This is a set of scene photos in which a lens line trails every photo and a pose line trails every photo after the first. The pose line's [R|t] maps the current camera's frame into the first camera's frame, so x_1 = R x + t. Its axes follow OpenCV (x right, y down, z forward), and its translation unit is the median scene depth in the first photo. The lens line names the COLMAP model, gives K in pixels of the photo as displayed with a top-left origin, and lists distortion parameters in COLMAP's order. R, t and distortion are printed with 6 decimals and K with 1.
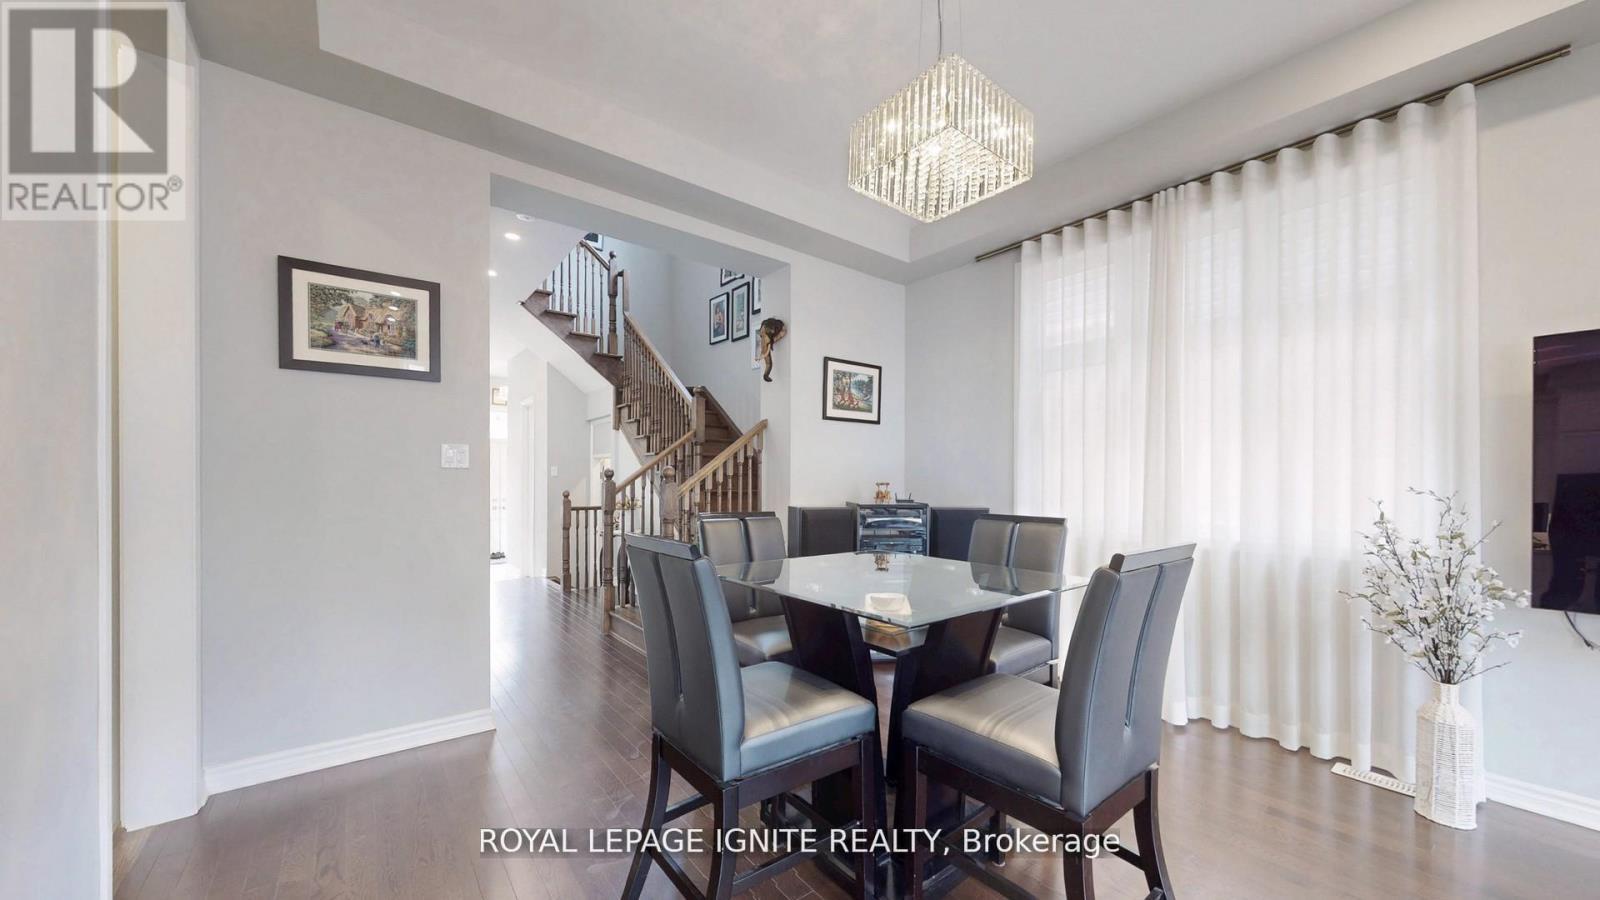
lens RADIAL K [[561.9, 0, 782.1], [0, 561.9, 481.7], [0, 0, 1]] dist [-0.000510, -0.000175]
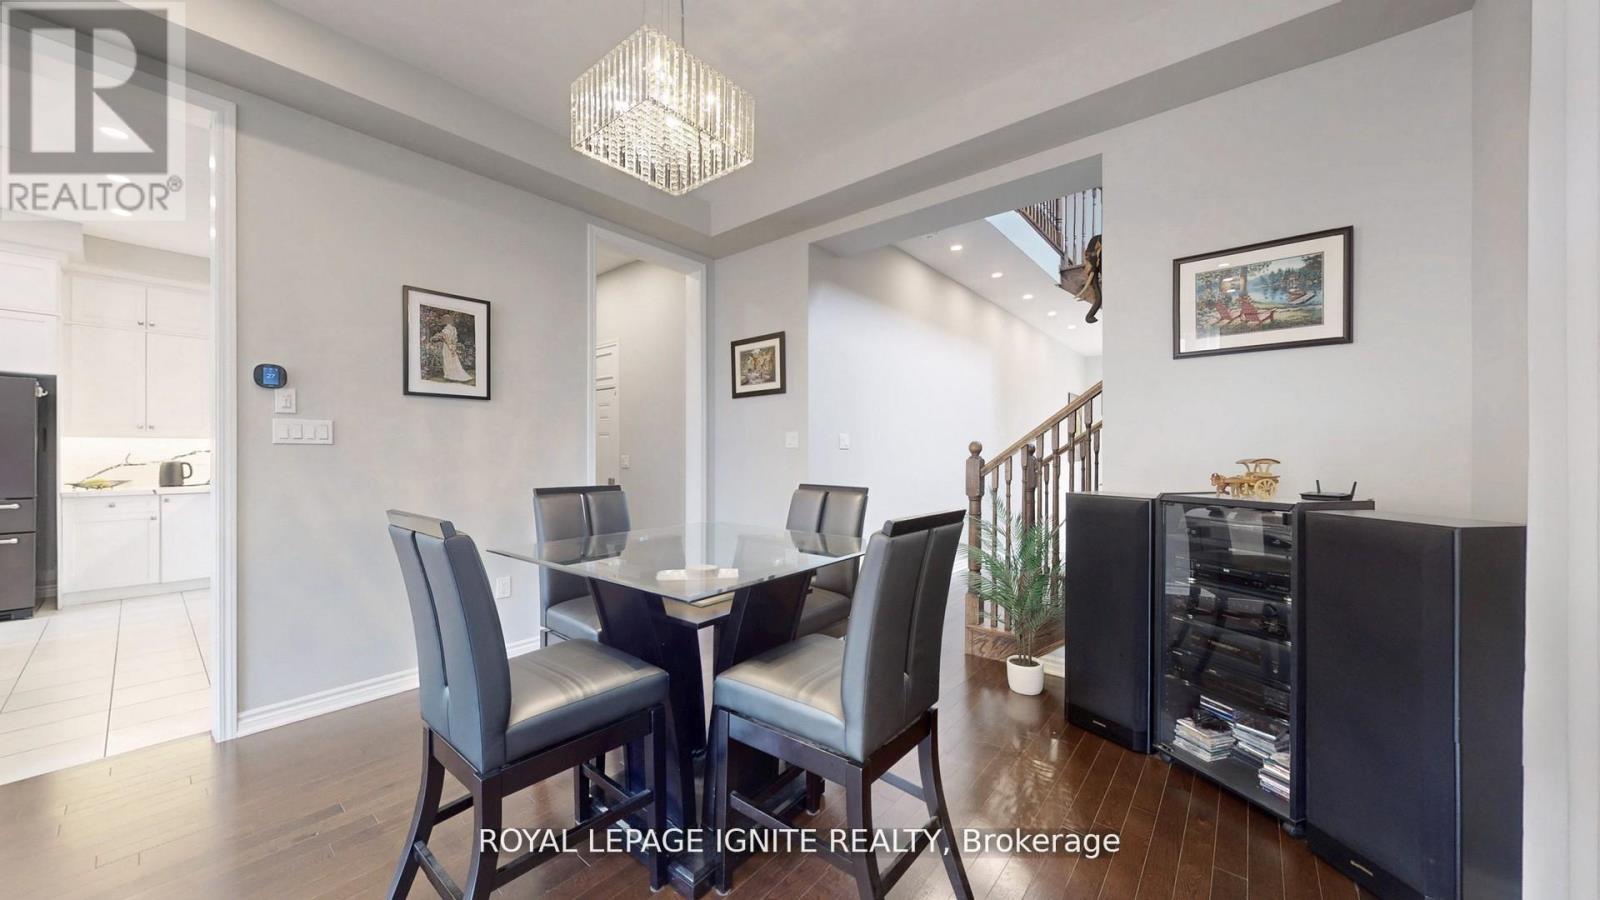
lens RADIAL K [[543.6, 0, 801.6], [0, 543.6, 452.6], [0, 0, 1]] dist [-0.000536, 0.000071]
pose [[0.233226, -0.008932, -0.972381, 0.966494], [-0.003380, 0.999944, -0.009996, 0.003738], [0.972417, 0.005618, 0.233183, 0.762301]]
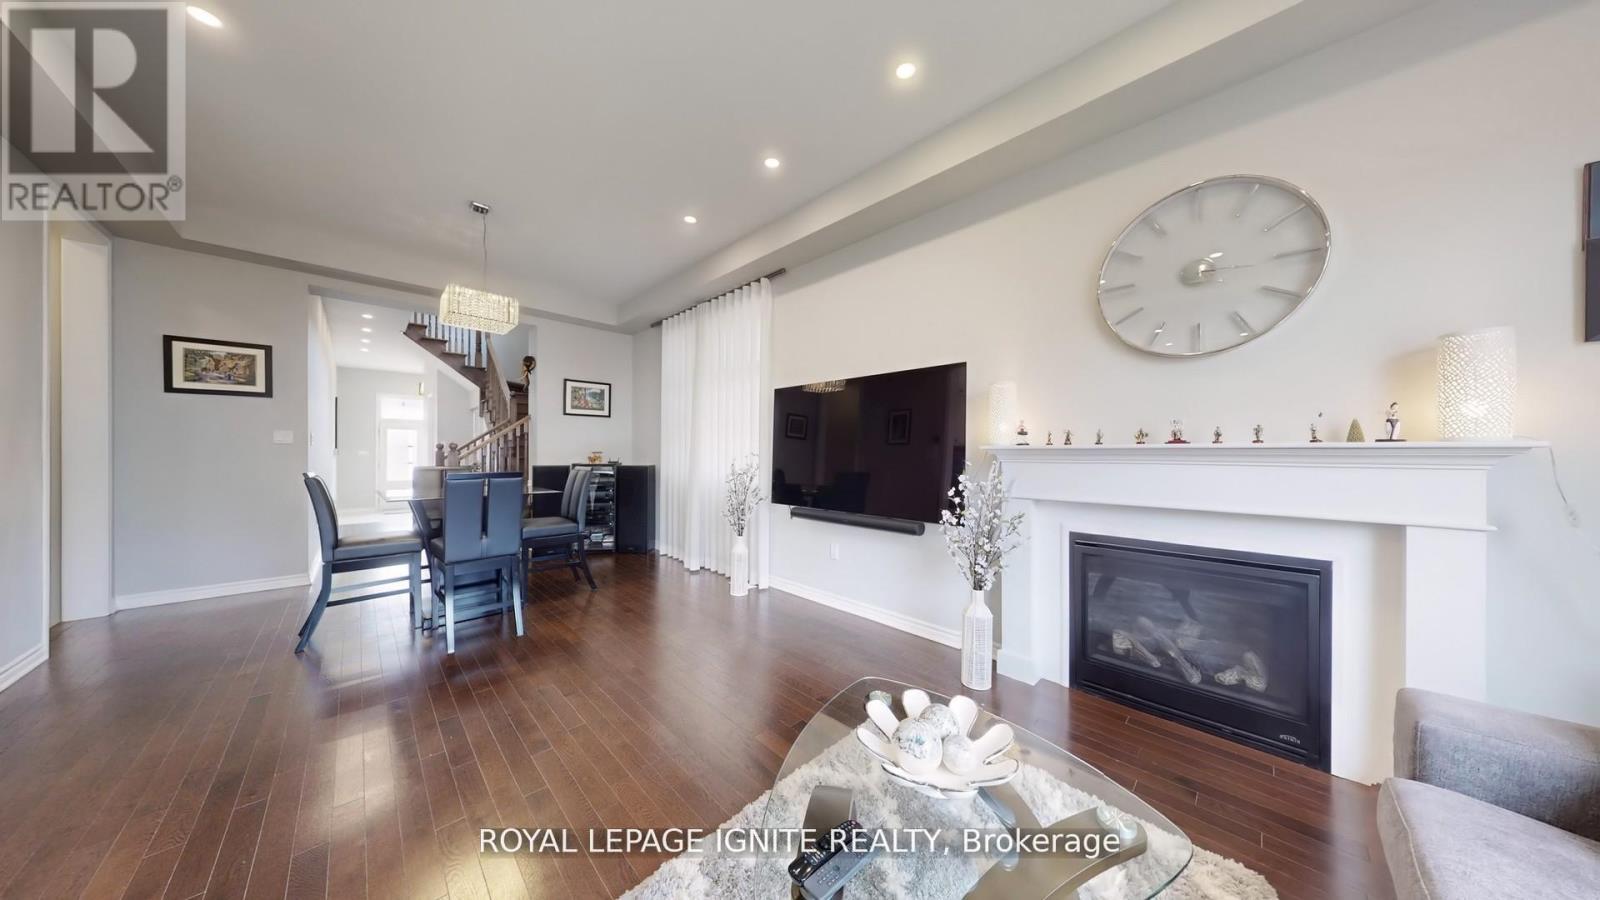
lens RADIAL K [[453.3, 0, 800.0], [0, 453.3, 450.0], [0, 0, 1]] dist [0.000991, 0.000051]
pose [[0.992094, -0.001484, 0.125486, 1.050359], [0.002216, 0.999981, -0.005694, 0.011014], [-0.125475, 0.005927, 0.992079, -0.803667]]
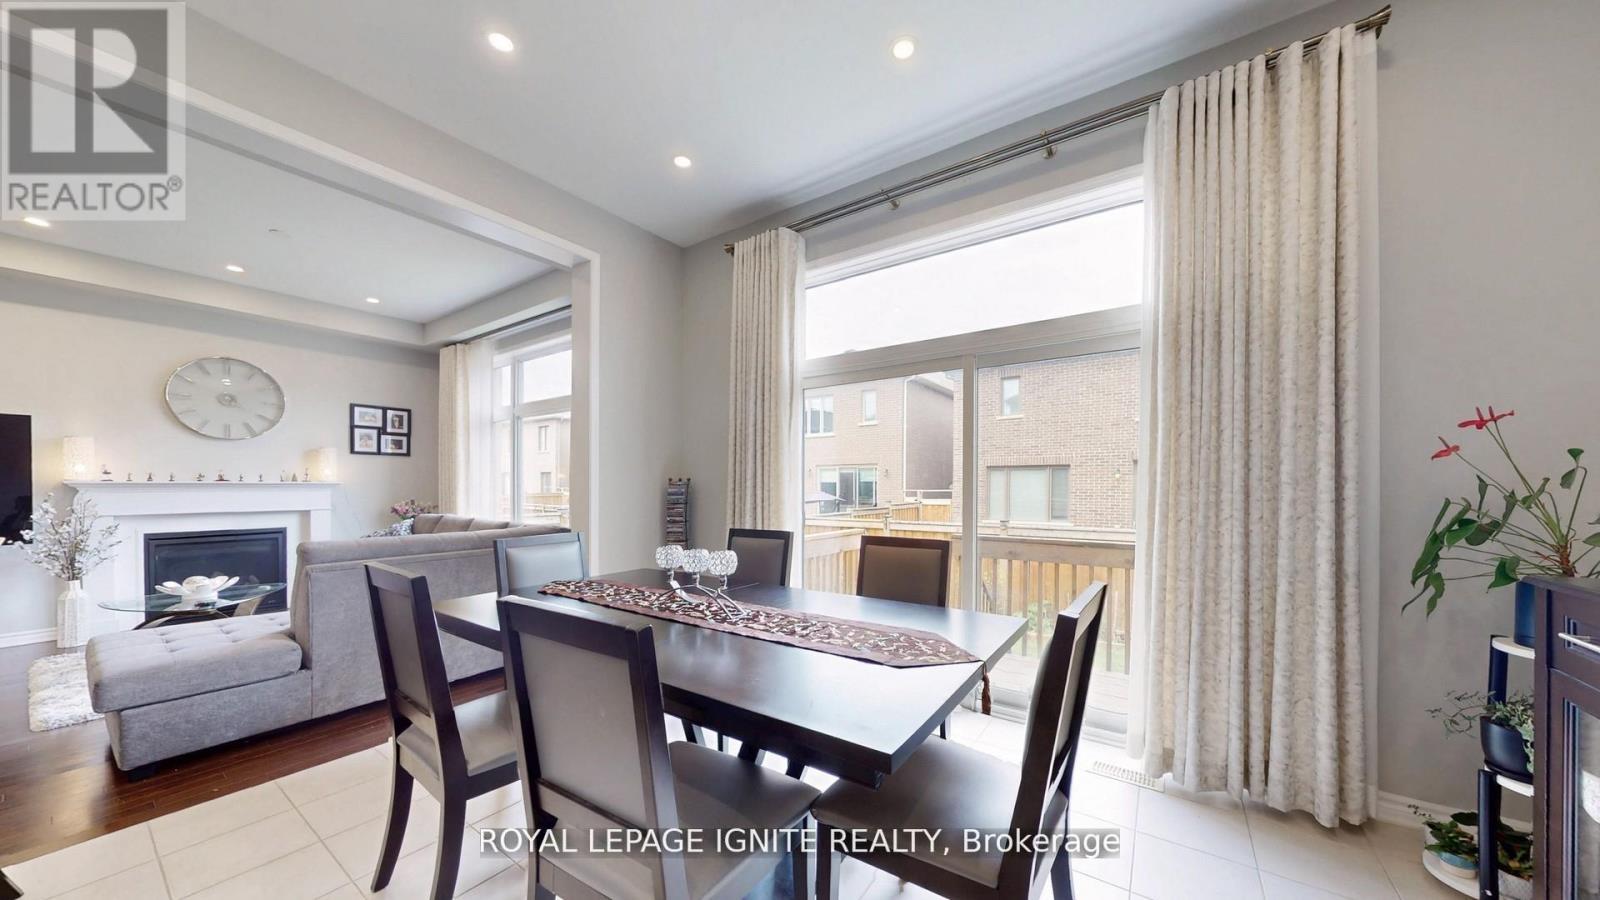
lens RADIAL K [[522.7, 0, 804.5], [0, 522.7, 488.9], [0, 0, 1]] dist [-0.000322, -0.000002]
pose [[-0.312938, -0.012772, 0.949688, -0.811631], [-0.000129, 0.999910, 0.013405, -0.001639], [-0.949774, 0.004072, -0.312912, -1.581741]]
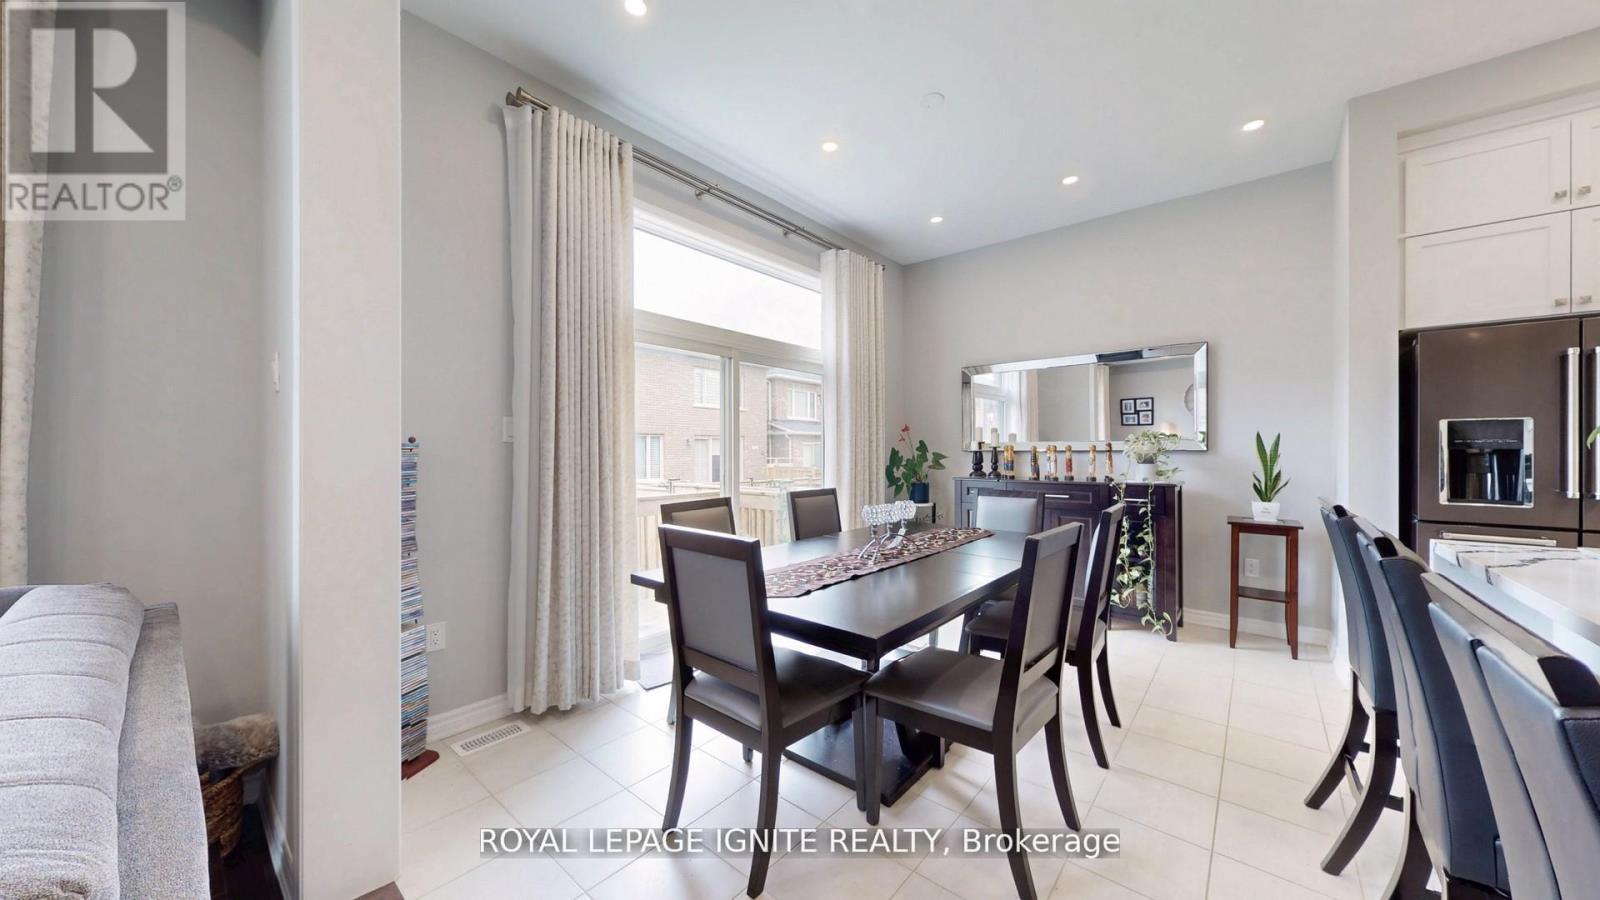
lens RADIAL K [[543.6, 0, 801.6], [0, 543.6, 452.6], [0, 0, 1]] dist [-0.000536, 0.000071]
pose [[-0.974360, -0.007372, -0.224874, 0.411946], [-0.008325, 0.999960, 0.003292, 0.003729], [0.224840, 0.005080, -0.974382, -0.700842]]
